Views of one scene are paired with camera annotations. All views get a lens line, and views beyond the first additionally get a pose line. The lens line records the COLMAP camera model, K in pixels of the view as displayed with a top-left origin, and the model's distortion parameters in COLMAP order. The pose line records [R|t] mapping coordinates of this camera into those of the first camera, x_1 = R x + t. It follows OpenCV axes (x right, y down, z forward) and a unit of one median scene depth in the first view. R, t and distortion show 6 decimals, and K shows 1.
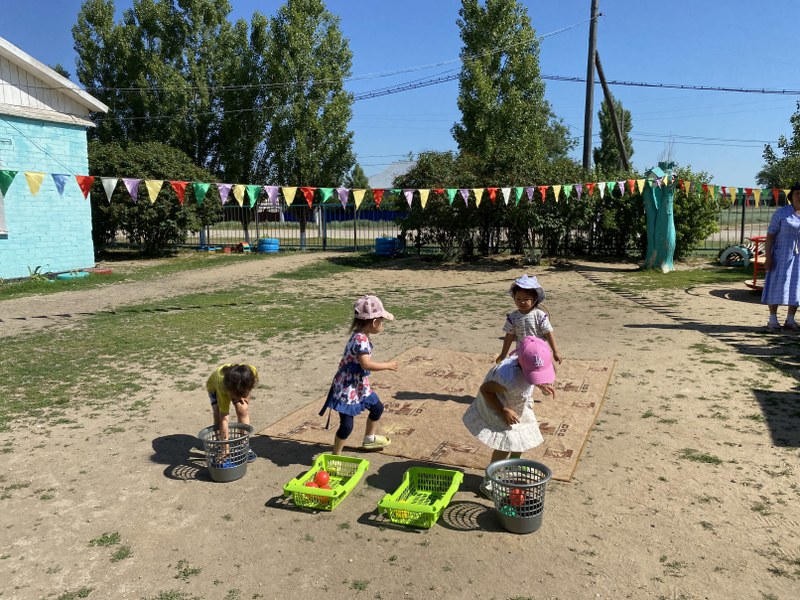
lens RADIAL K [[605.4, 0, 396.8], [0, 605.4, 308.3], [0, 0, 1]] dist [0.044235, -0.048157]
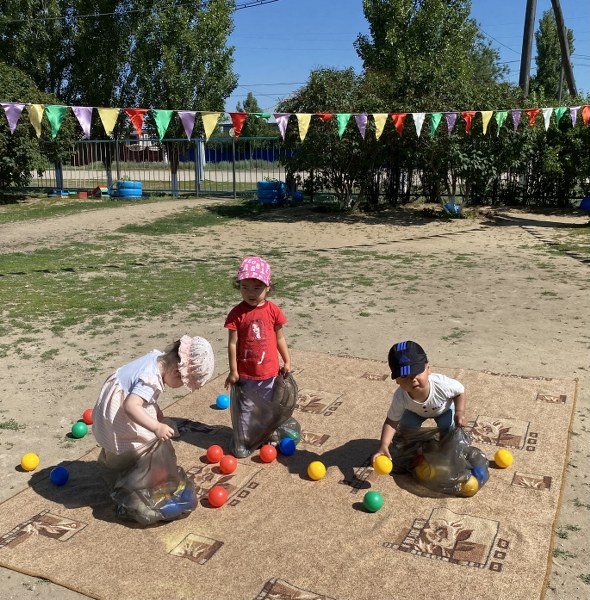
lens RADIAL K [[661.9, 0, 284.7], [0, 661.9, 323.2], [0, 0, 1]] dist [0.018504, 0.000000]
pose [[0.999686, 0.011016, -0.022498, 0.030210], [-0.008813, 0.995363, 0.095789, -0.016603], [0.023449, -0.095560, 0.995147, 0.134761]]
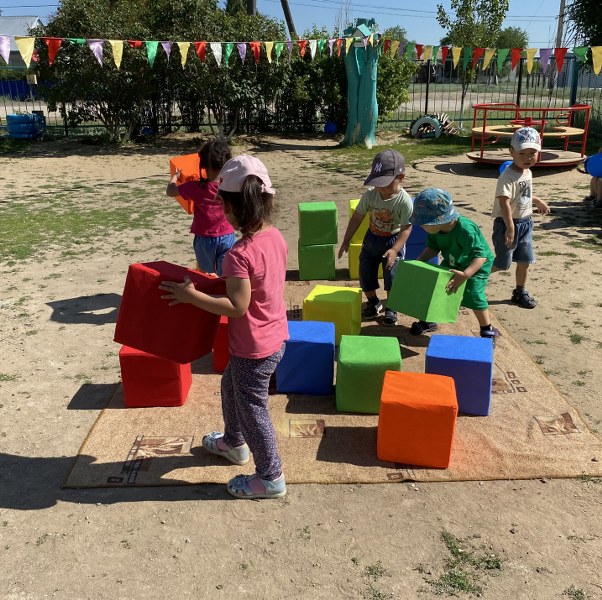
lens RADIAL K [[647.7, 0, 283.5], [0, 647.7, 302.3], [0, 0, 1]] dist [0.056893, 0.000000]
pose [[0.915517, -0.131348, 0.380231, -0.077533], [0.066919, 0.981750, 0.178011, -0.013599], [-0.396674, -0.137528, 0.907599, 0.132123]]
